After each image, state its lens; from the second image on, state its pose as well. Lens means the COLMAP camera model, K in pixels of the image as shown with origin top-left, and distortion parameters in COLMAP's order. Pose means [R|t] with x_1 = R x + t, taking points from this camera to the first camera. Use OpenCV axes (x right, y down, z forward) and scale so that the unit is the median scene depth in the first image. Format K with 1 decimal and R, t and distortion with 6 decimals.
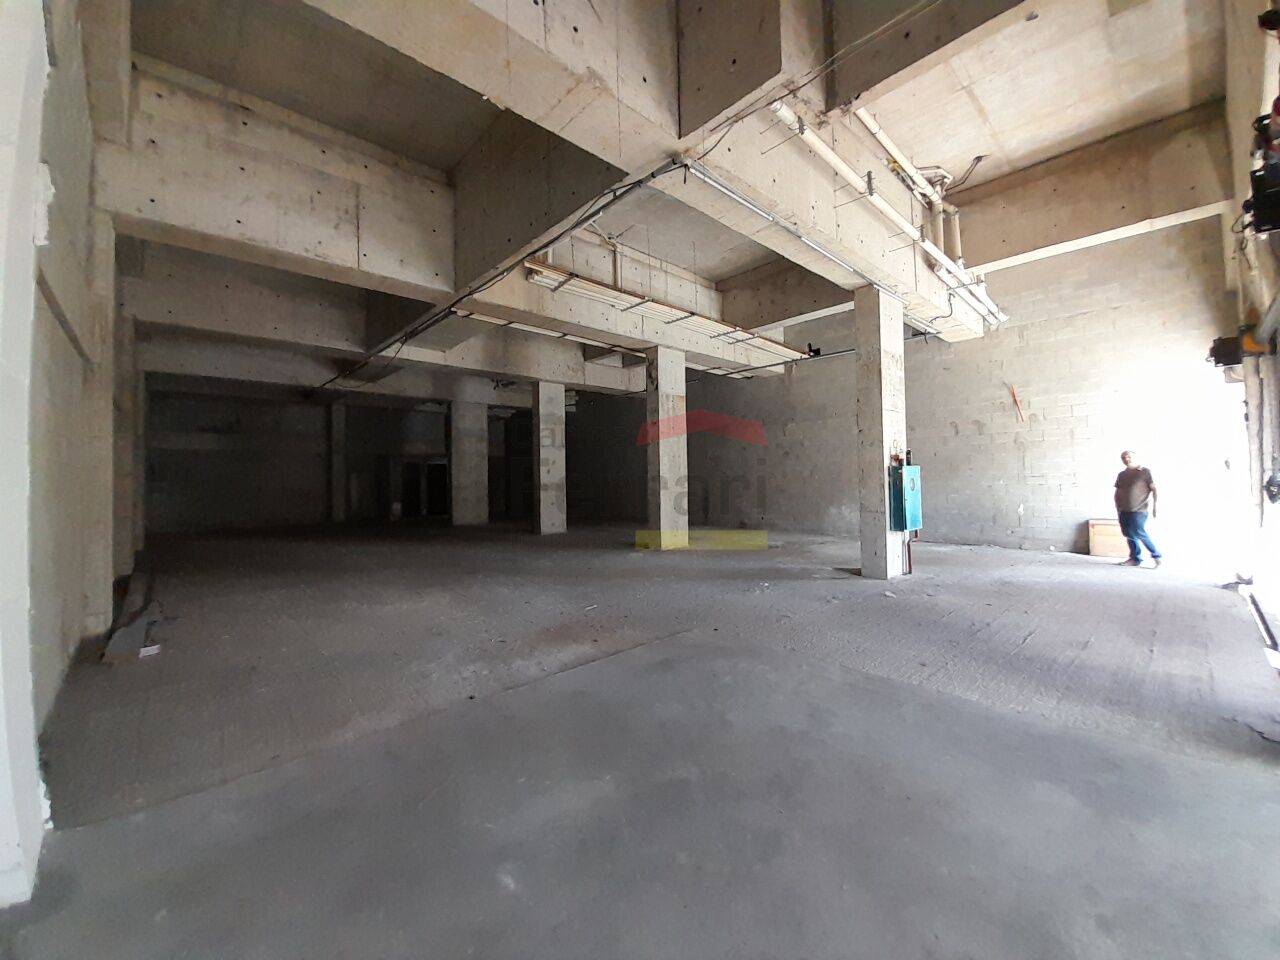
lens RADIAL K [[508.0, 0, 655.4], [0, 508.0, 467.4], [0, 0, 1]] dist [0.049709, -0.028508]
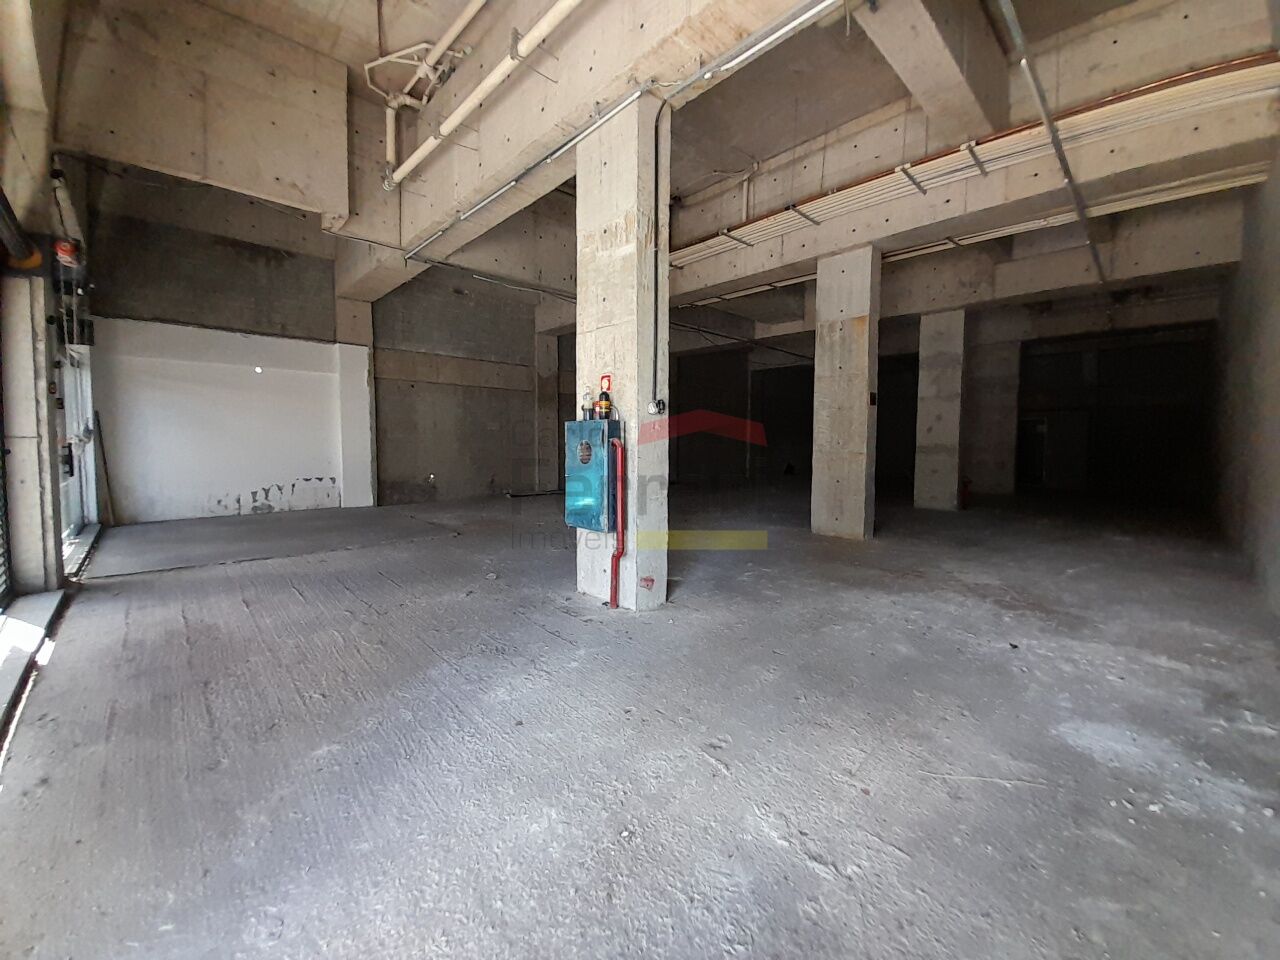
lens RADIAL K [[508.0, 0, 655.4], [0, 508.0, 467.4], [0, 0, 1]] dist [0.049709, -0.028508]
pose [[0.017448, 0.069040, -0.997461, 0.580898], [0.012346, 0.997522, 0.069260, 0.005586], [0.999772, -0.013523, 0.016553, 0.564904]]
